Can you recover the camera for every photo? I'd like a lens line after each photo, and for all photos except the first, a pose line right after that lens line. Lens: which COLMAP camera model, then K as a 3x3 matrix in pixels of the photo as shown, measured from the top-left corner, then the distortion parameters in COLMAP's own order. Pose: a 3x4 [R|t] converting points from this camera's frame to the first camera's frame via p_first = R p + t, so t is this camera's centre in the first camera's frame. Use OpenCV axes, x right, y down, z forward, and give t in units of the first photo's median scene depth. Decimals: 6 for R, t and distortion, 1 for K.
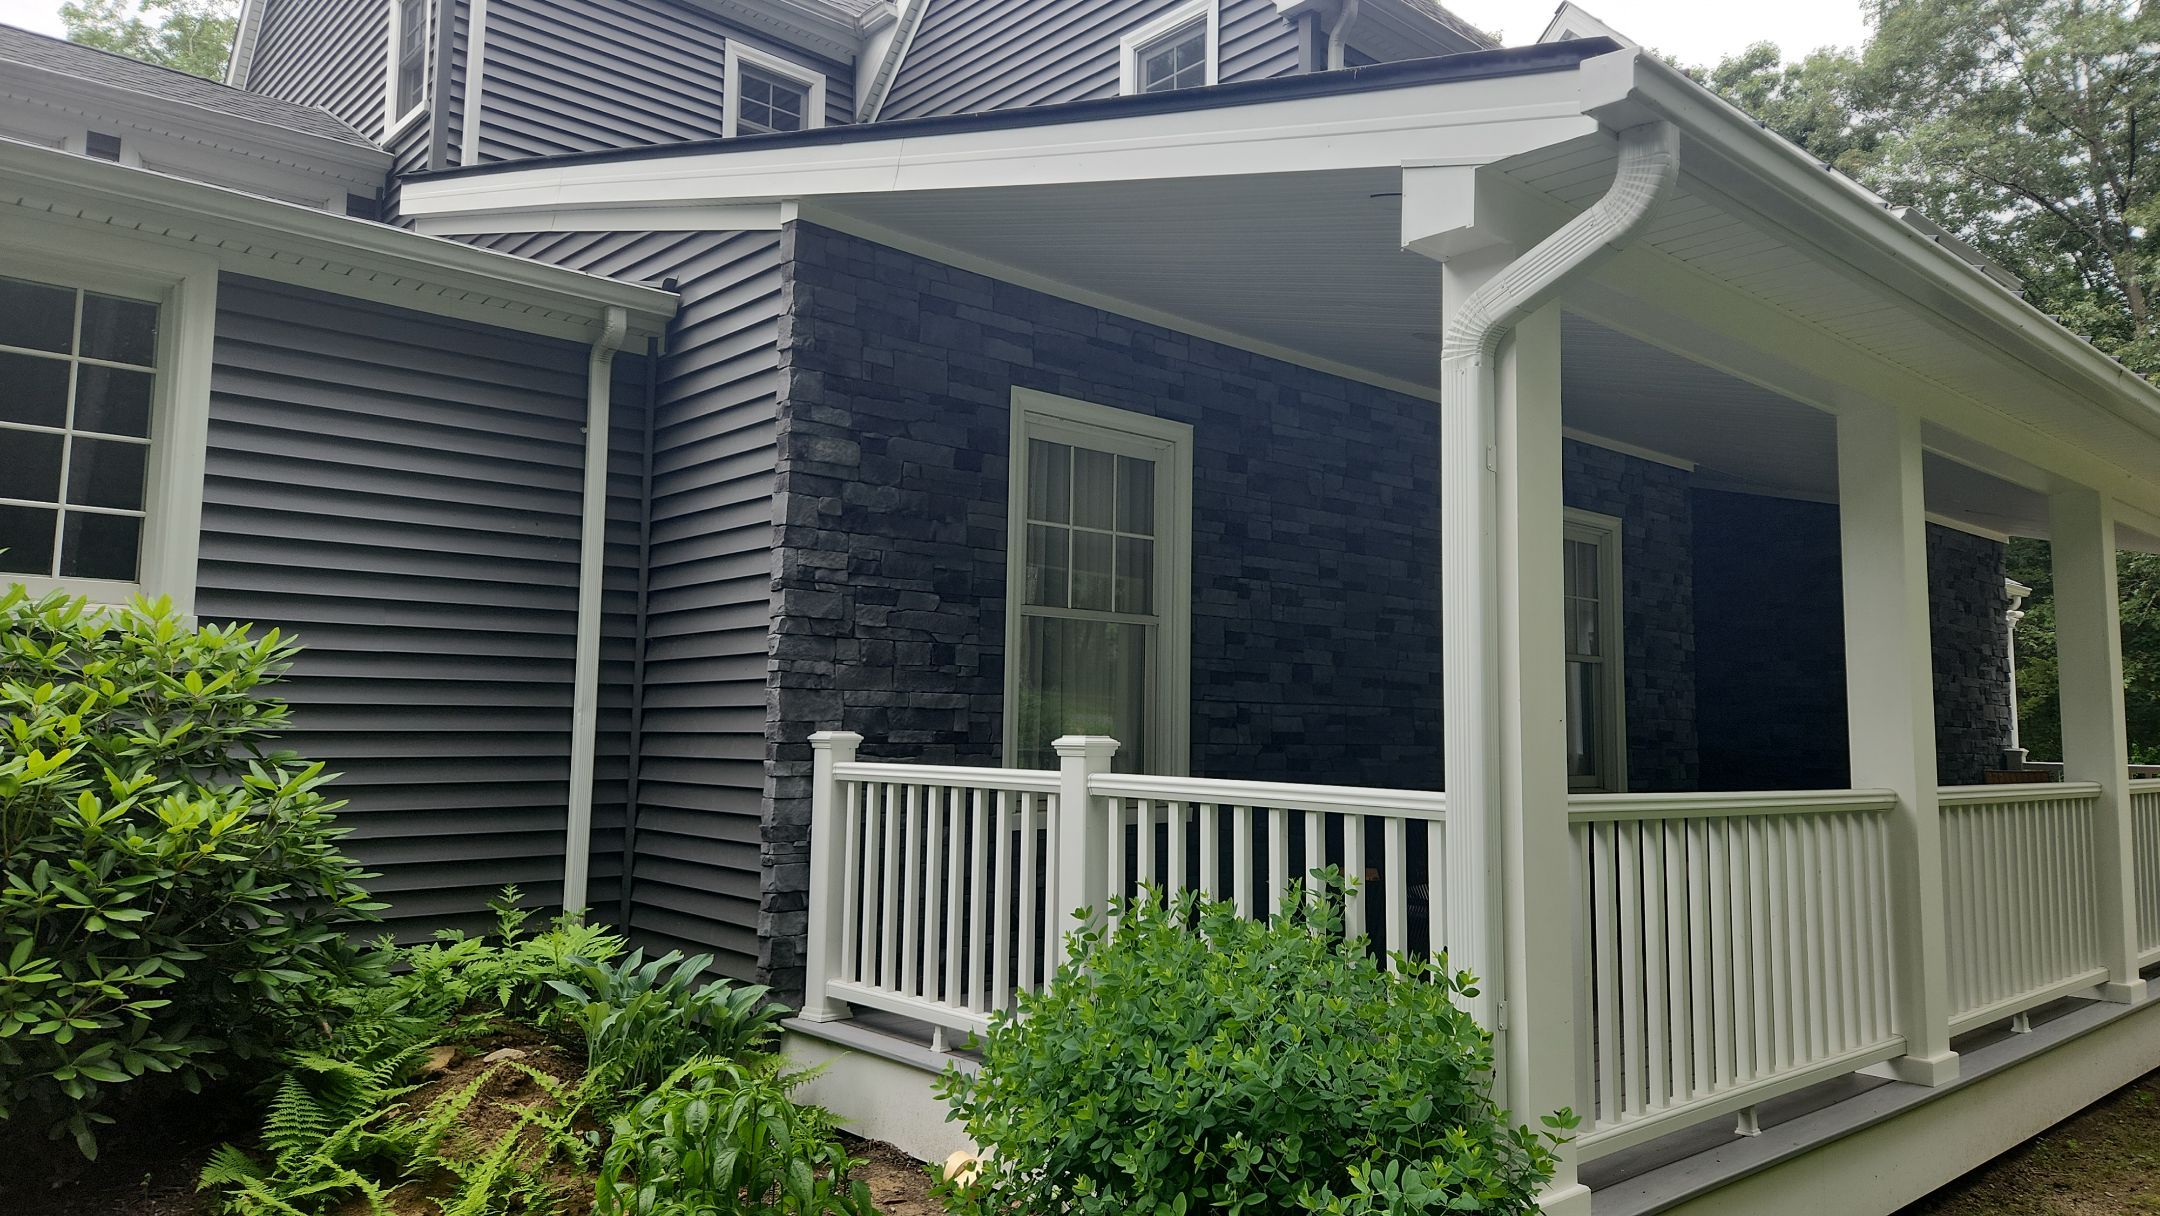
lens RADIAL K [[1448.1, 0, 1086.0], [0, 1448.1, 598.3], [0, 0, 1]] dist [0.078028, -0.067372]
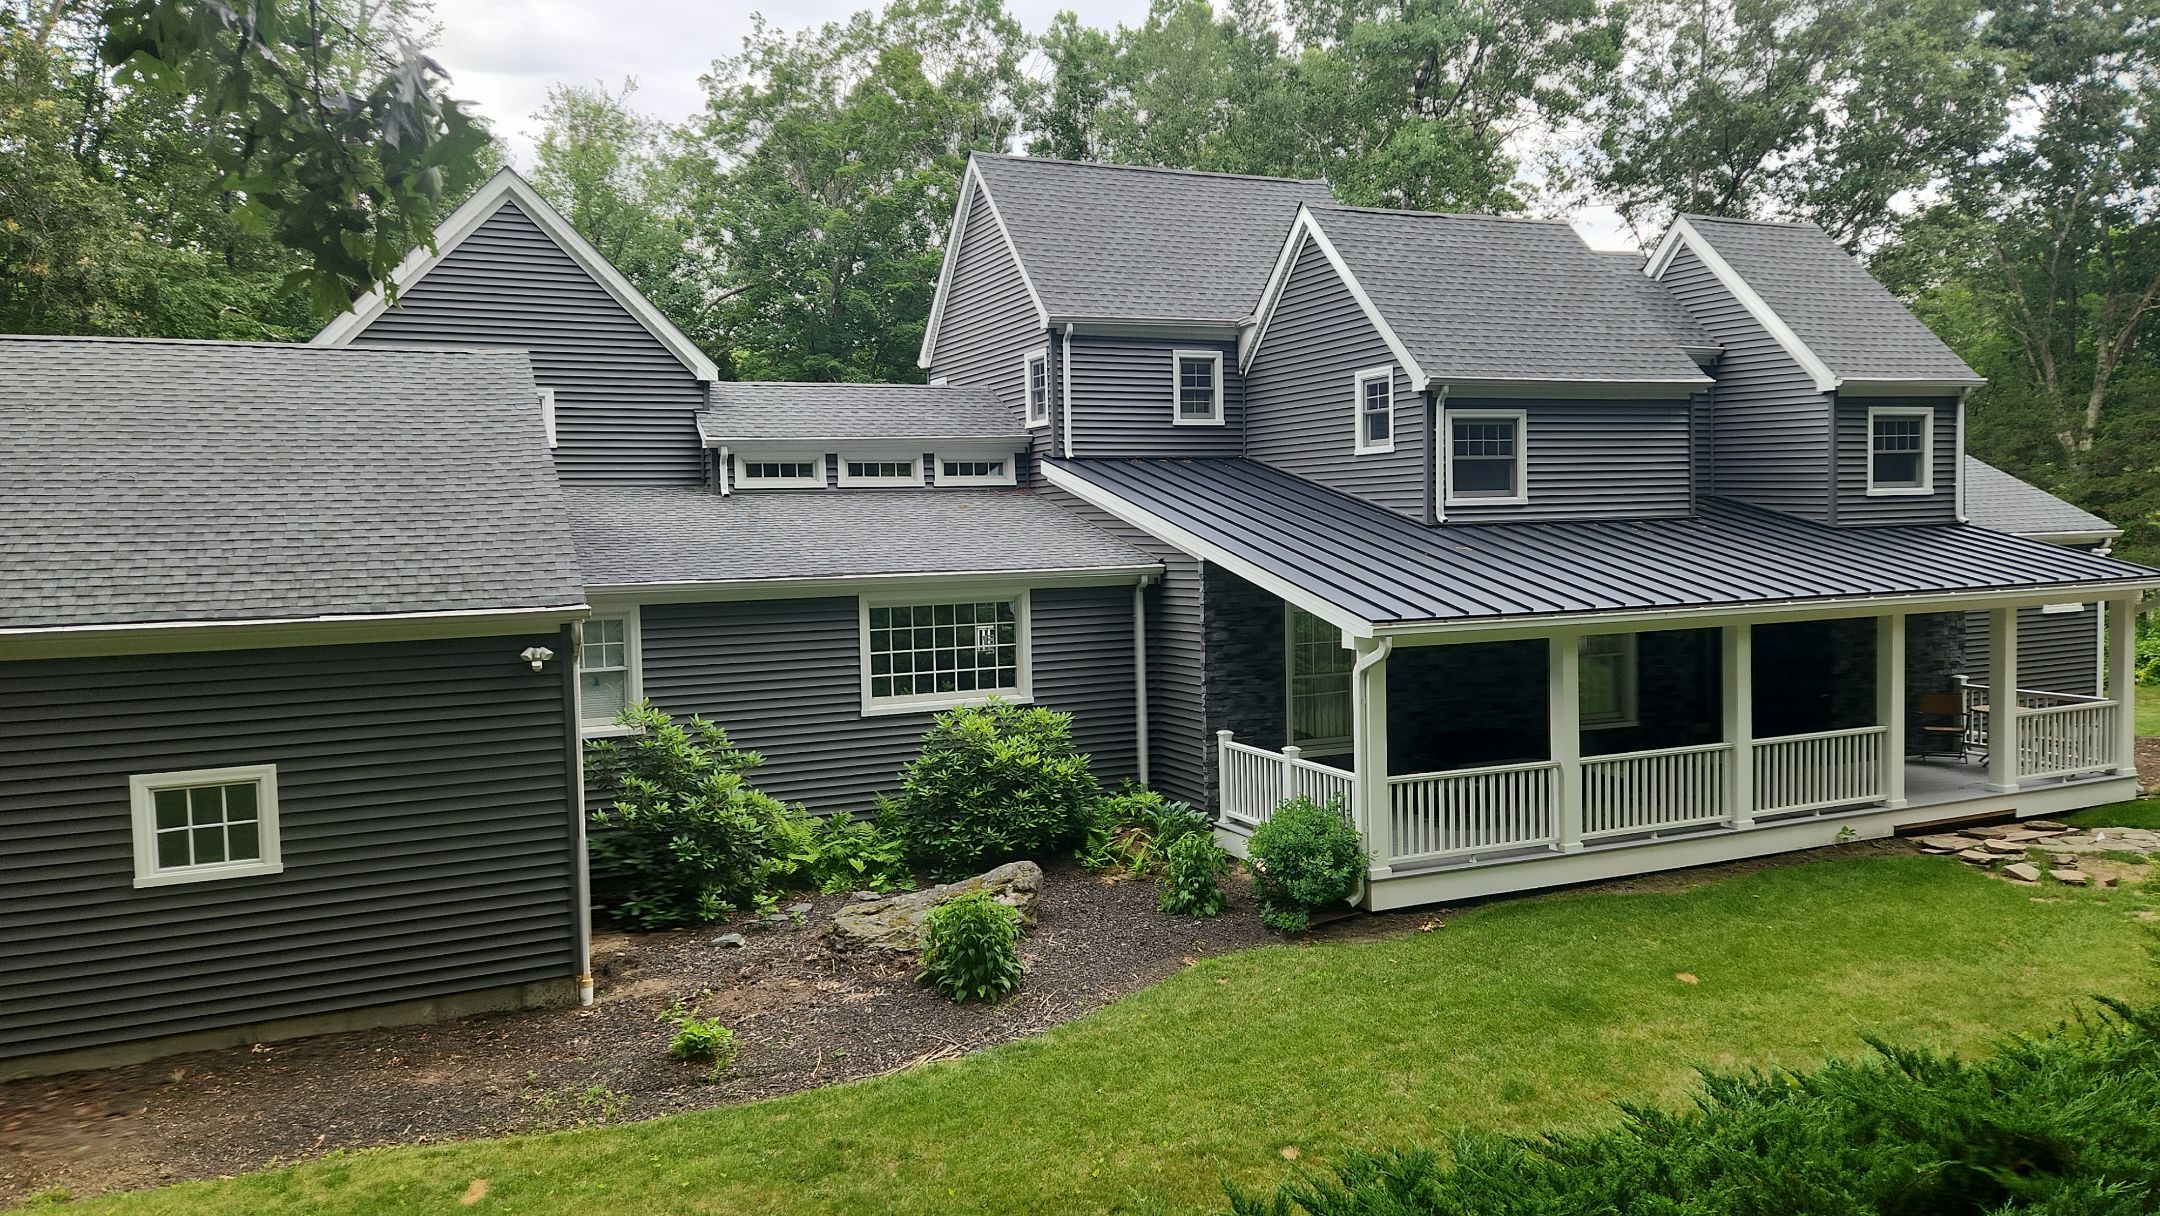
lens RADIAL K [[1448.1, 0, 1086.0], [0, 1448.1, 598.3], [0, 0, 1]] dist [0.078028, -0.067372]
pose [[0.949466, -0.026033, -0.312790, 0.500847], [0.067377, 0.990227, 0.122109, -0.565172], [0.306554, -0.137013, 0.941941, -1.879823]]
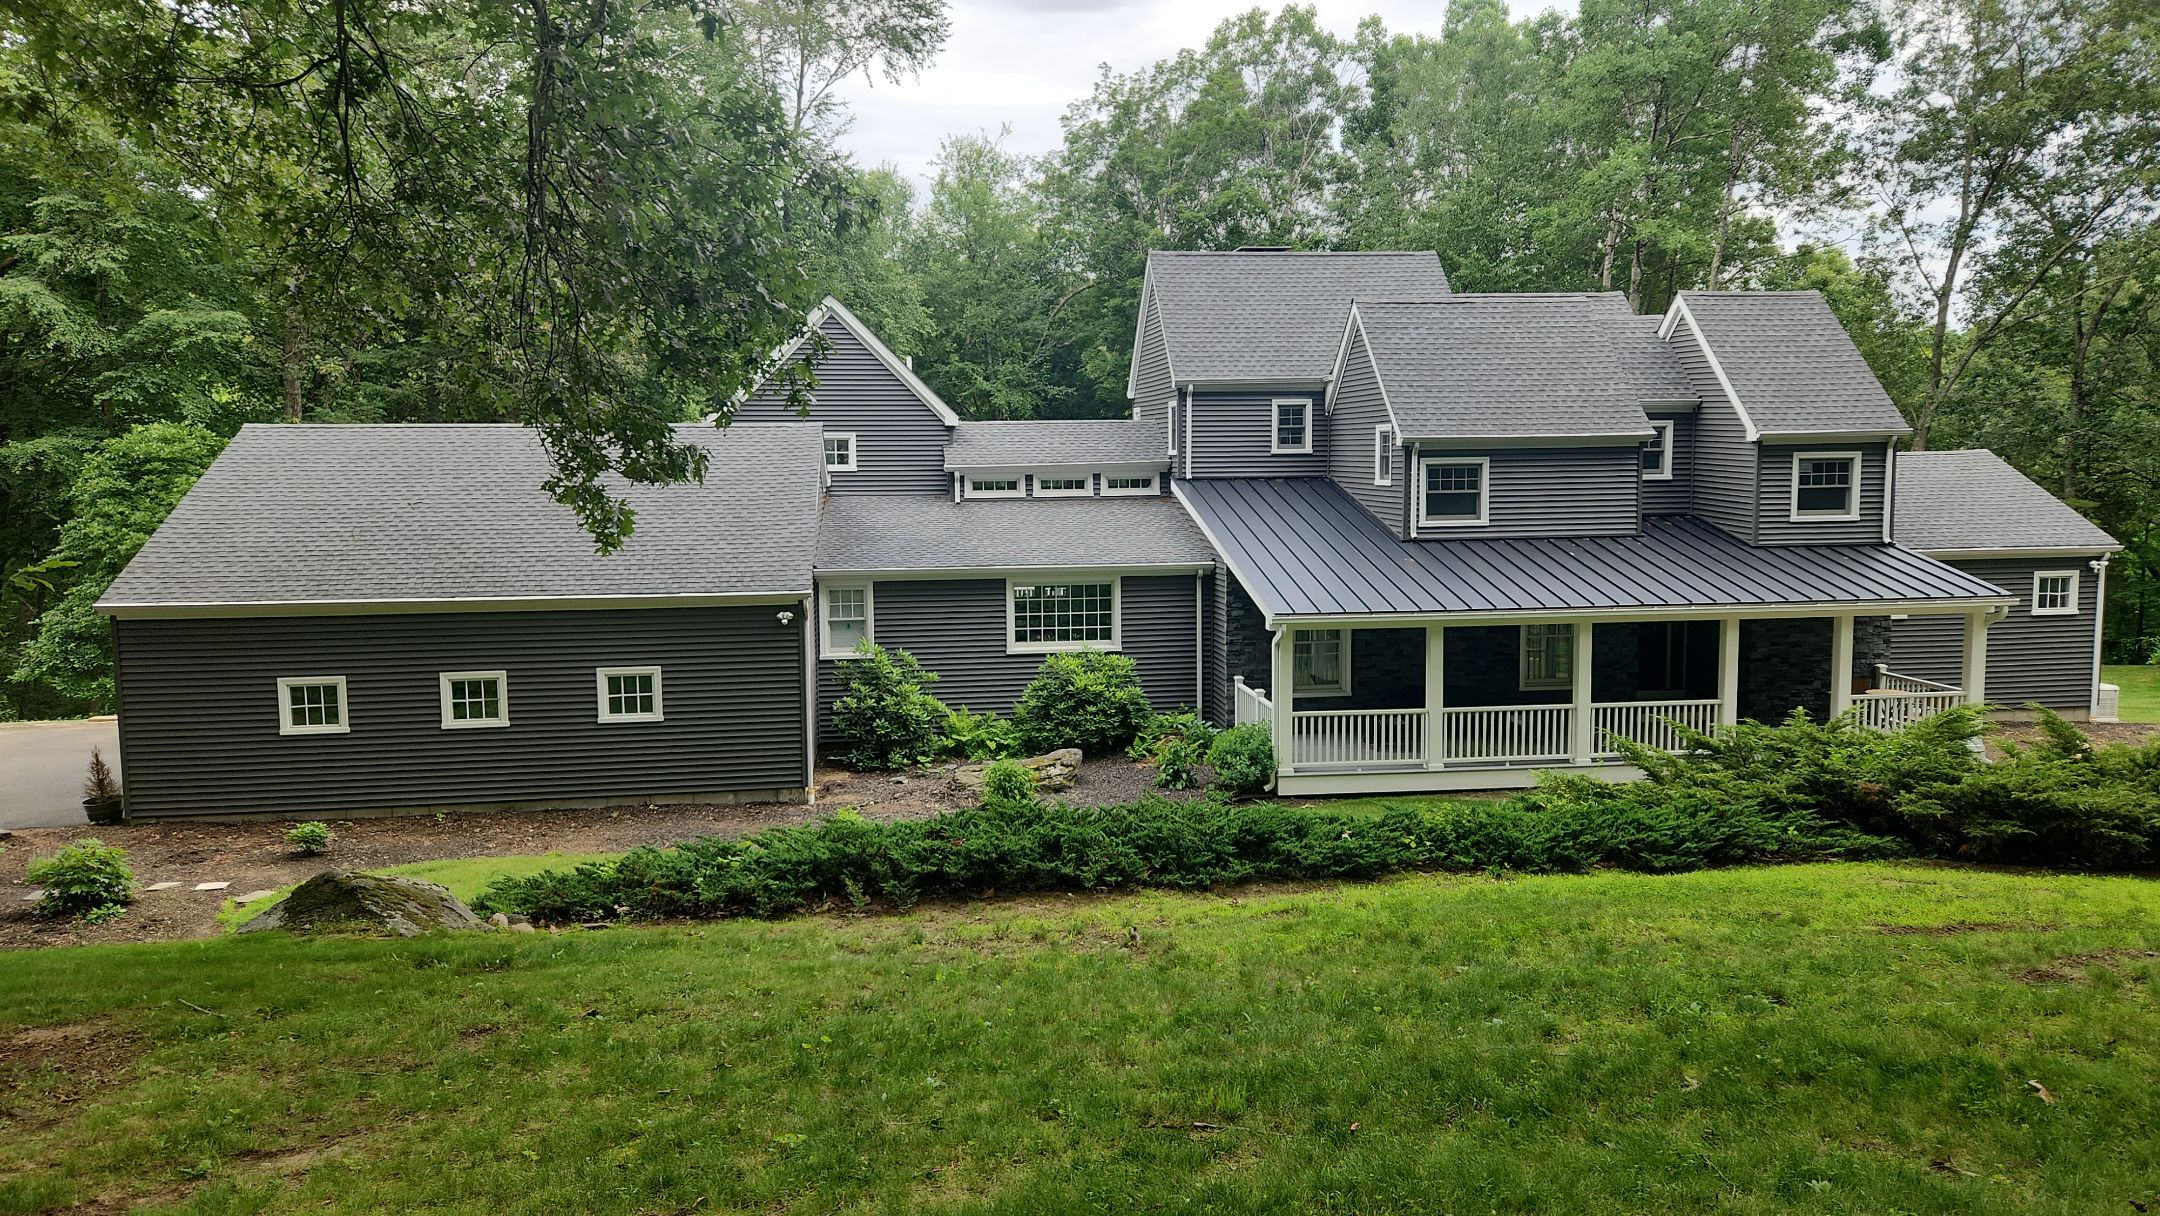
lens RADIAL K [[1351.7, 0, 1075.0], [0, 1351.7, 592.5], [0, 0, 1]] dist [0.071148, -0.051580]
pose [[0.821520, 0.024500, -0.569653, 1.795676], [0.073158, 0.986289, 0.147924, -0.823256], [0.565467, -0.163197, 0.808464, -2.647223]]
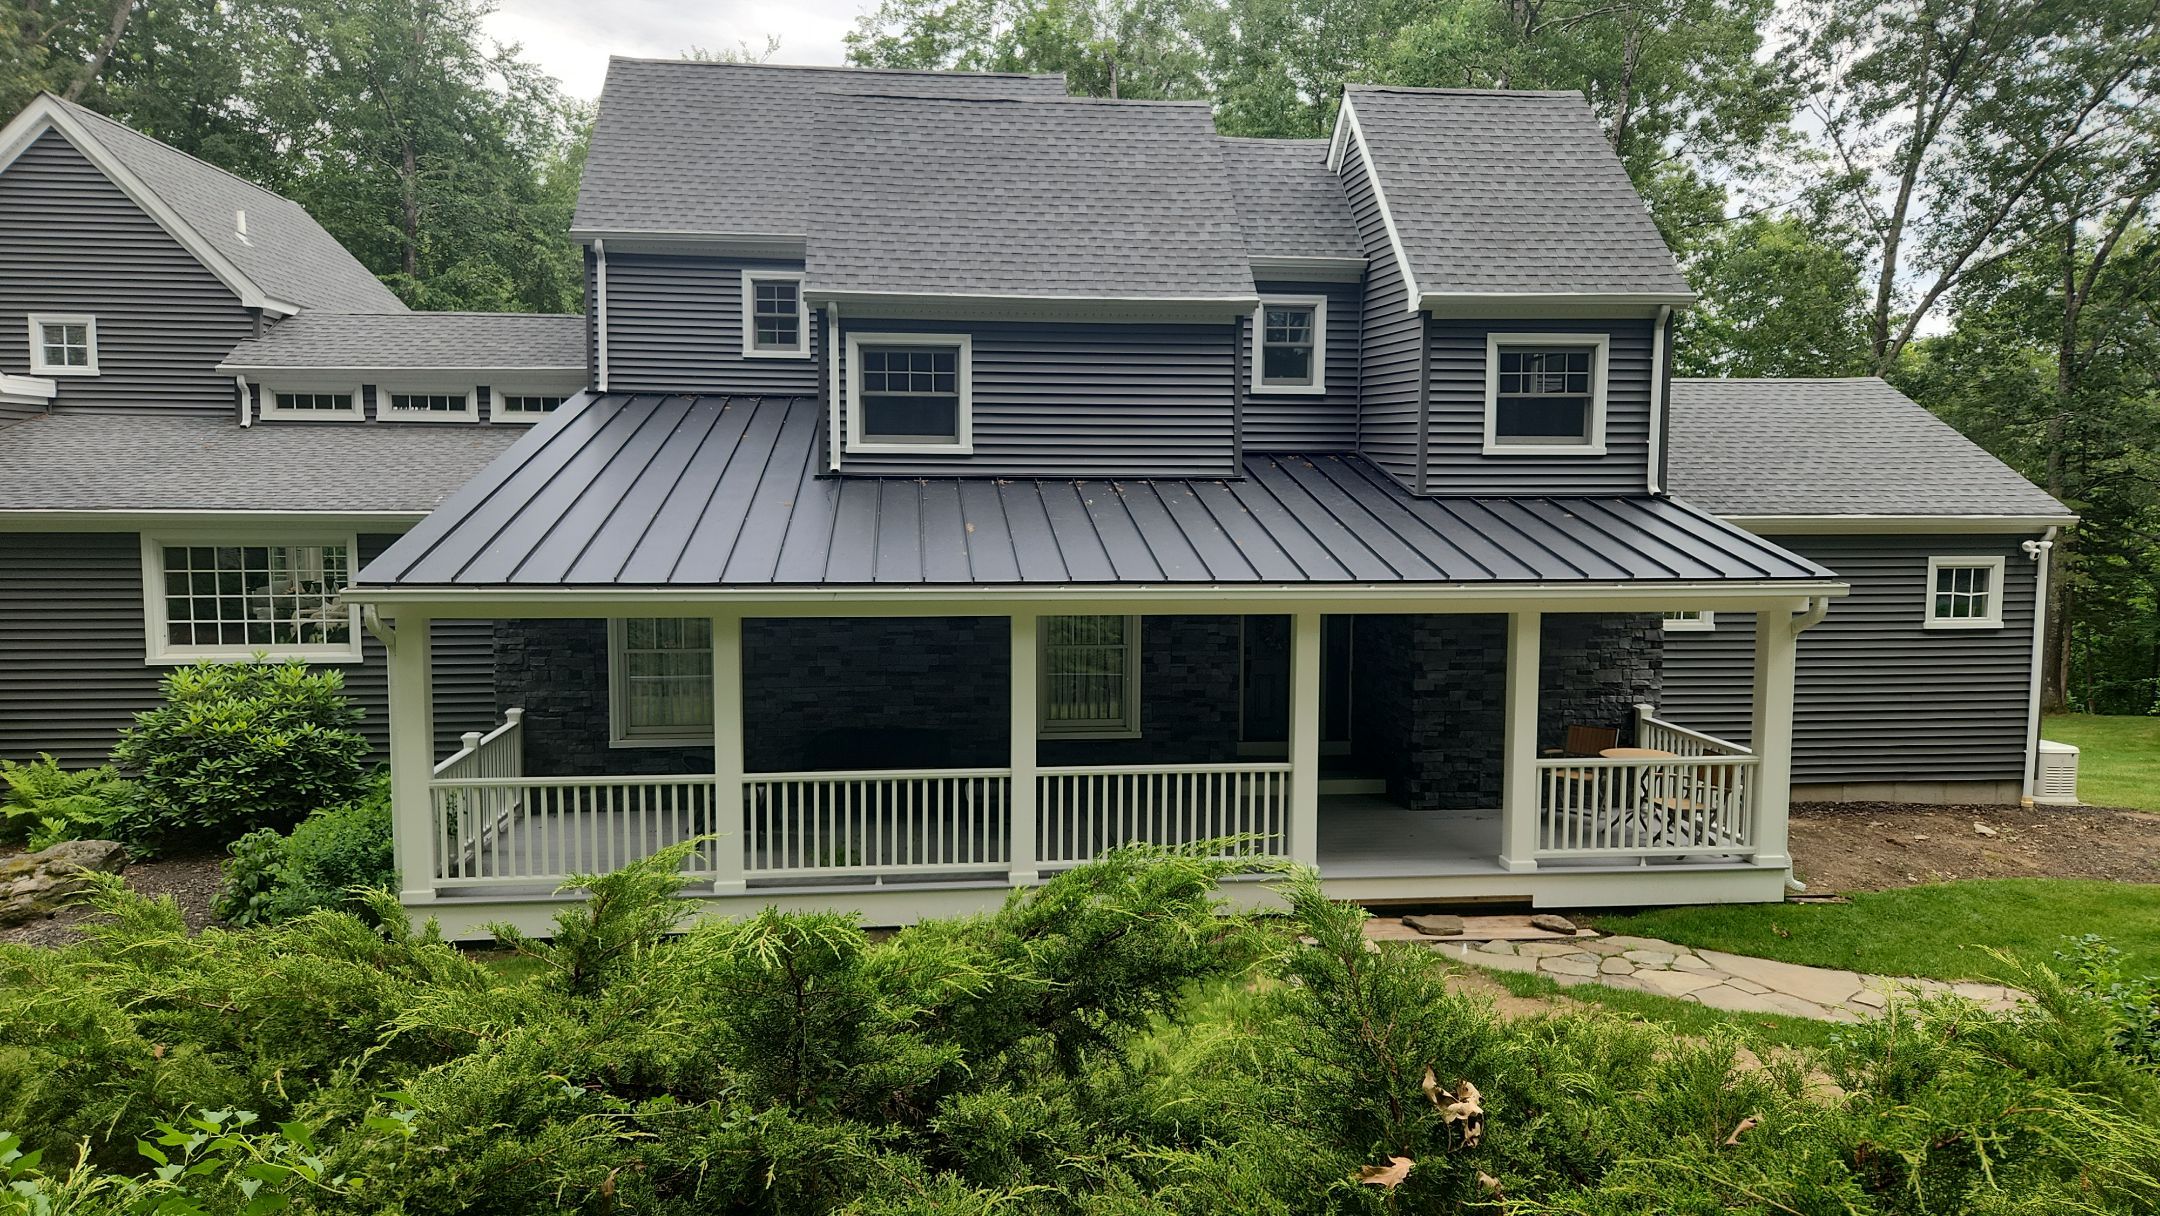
lens RADIAL K [[1422.8, 0, 1018.8], [0, 1422.8, 610.8], [0, 0, 1]] dist [0.045555, -0.003543]
pose [[0.814807, 0.033942, -0.578737, 2.000370], [0.058990, 0.988249, 0.141010, -0.381921], [0.576723, -0.149036, 0.803231, -0.496415]]
